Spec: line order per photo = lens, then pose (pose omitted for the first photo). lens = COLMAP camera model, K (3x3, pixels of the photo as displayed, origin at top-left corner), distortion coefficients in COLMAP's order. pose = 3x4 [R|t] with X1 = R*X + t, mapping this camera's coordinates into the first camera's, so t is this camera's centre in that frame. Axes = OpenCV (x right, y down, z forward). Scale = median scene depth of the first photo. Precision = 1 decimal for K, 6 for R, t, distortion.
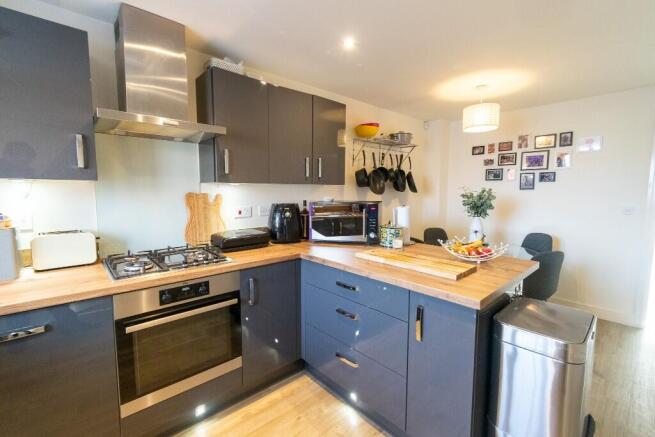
lens RADIAL K [[291.4, 0, 329.8], [0, 291.4, 215.6], [0, 0, 1]] dist [0.006226, -0.000960]
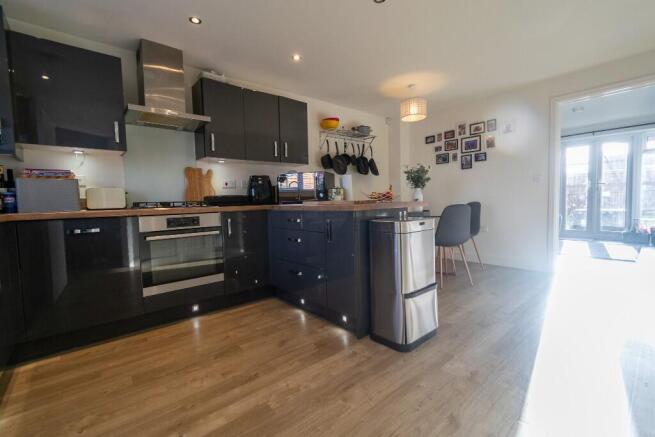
lens RADIAL K [[291.4, 0, 330.5], [0, 291.4, 214.9], [0, 0, 1]] dist [0.006226, -0.000960]
pose [[0.999175, -0.029186, -0.028242, 0.157858], [0.028118, 0.998900, -0.037522, 0.150318], [0.029306, 0.036697, 0.998897, -0.250477]]
